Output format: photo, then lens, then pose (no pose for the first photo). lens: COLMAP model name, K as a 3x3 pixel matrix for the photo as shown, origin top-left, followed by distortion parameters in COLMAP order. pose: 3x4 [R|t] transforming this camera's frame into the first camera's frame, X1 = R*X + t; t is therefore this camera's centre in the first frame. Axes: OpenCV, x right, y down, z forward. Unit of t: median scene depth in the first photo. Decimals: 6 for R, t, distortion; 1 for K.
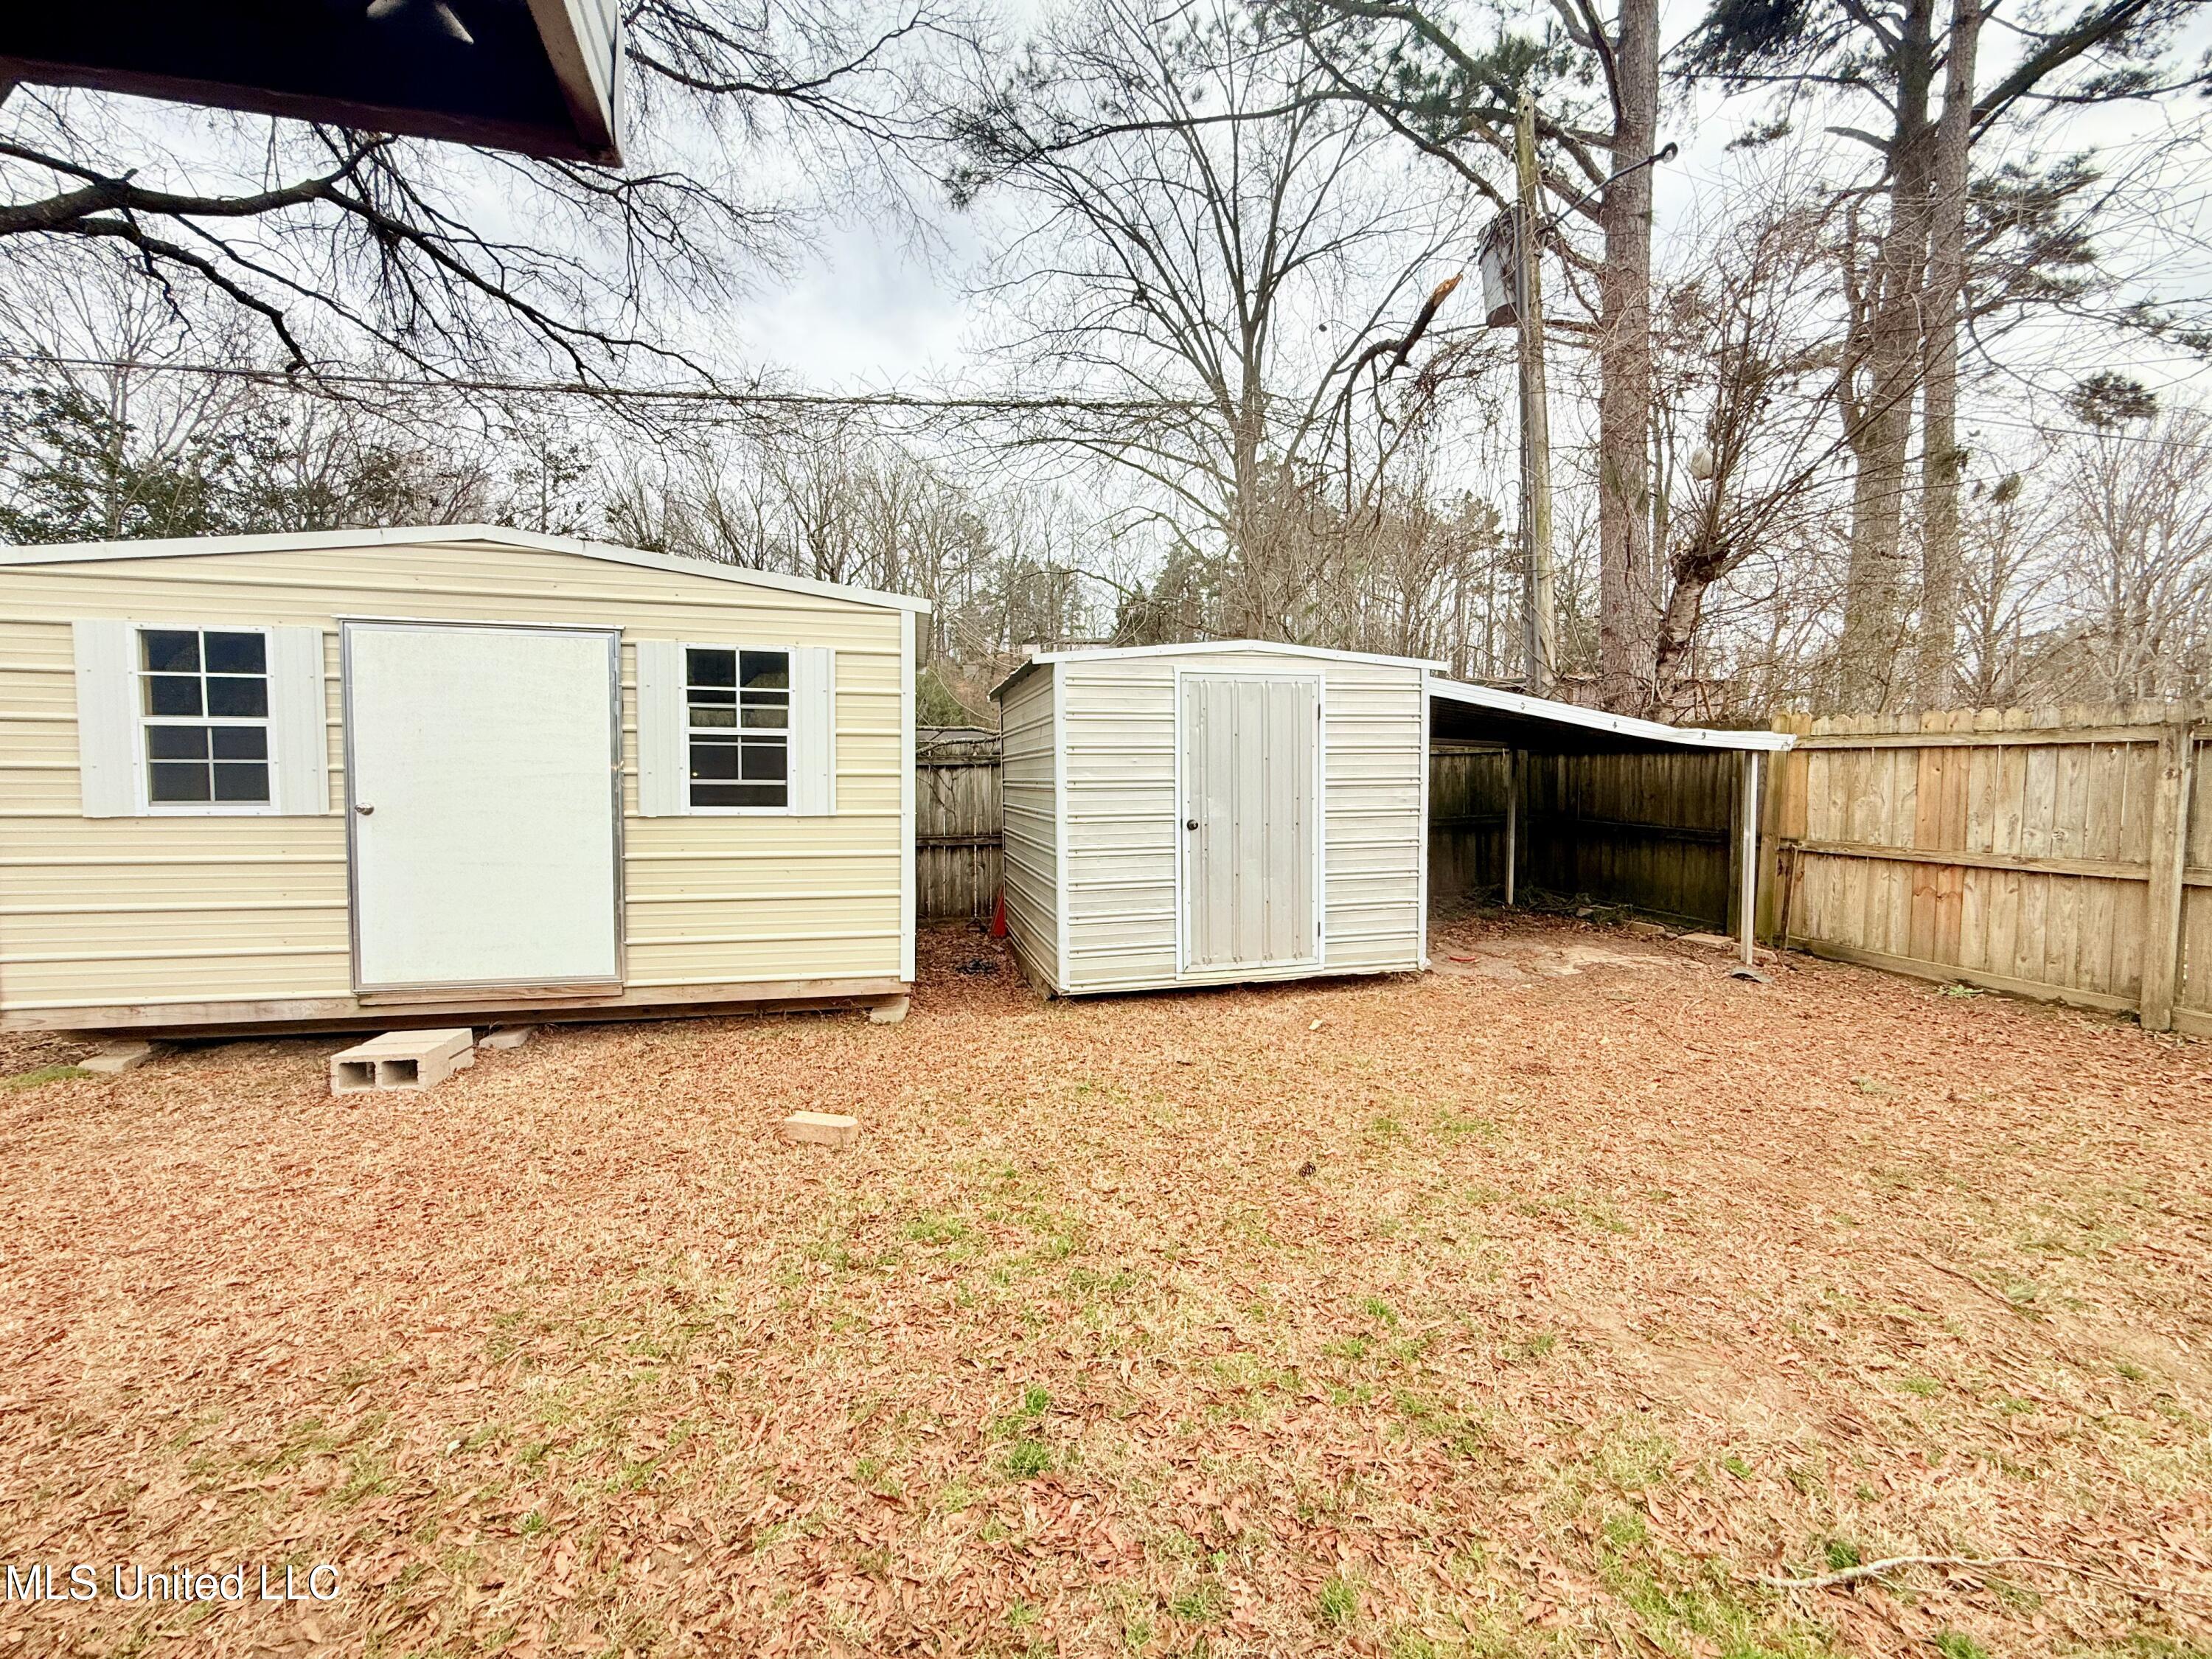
lens RADIAL K [[878.0, 0, 1102.2], [0, 878.0, 830.7], [0, 0, 1]] dist [-0.001176, -0.000368]
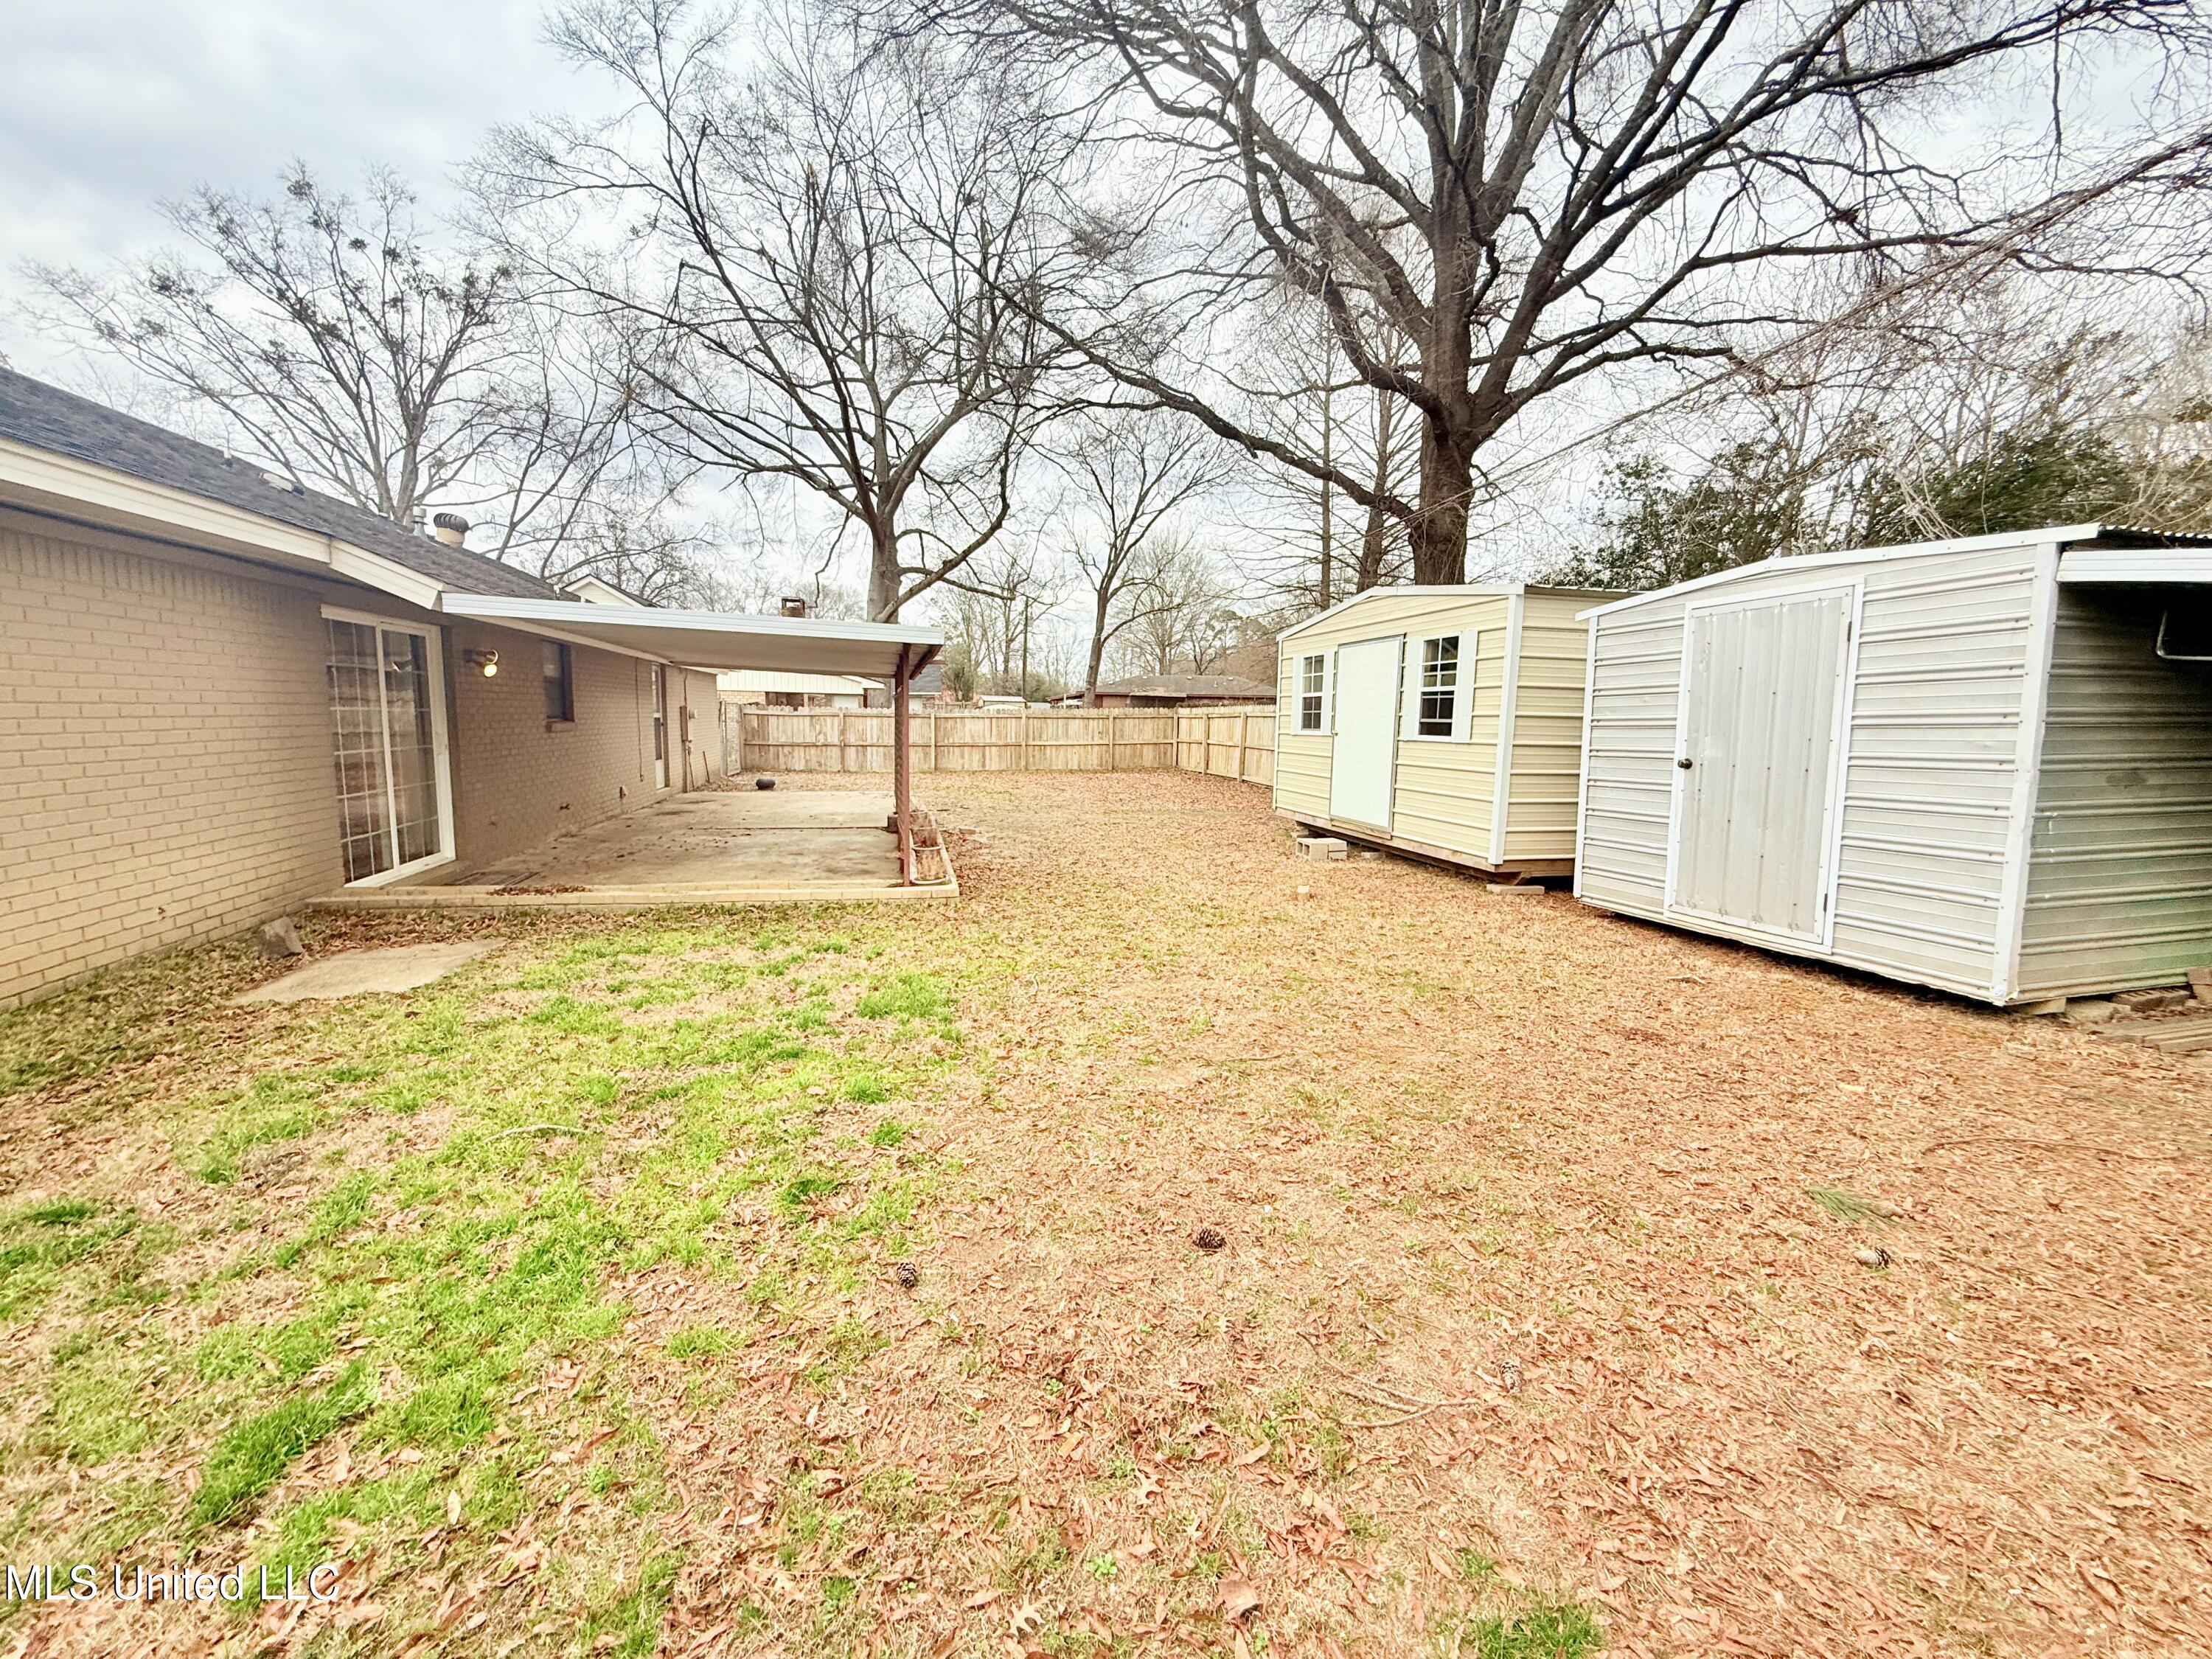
lens RADIAL K [[878.0, 0, 1111.7], [0, 878.0, 819.3], [0, 0, 1]] dist [-0.001176, -0.000368]
pose [[0.026748, 0.110786, -0.993484, 1.177616], [-0.057117, 0.992386, 0.109126, -0.016839], [0.998009, 0.053826, 0.032872, 0.356888]]
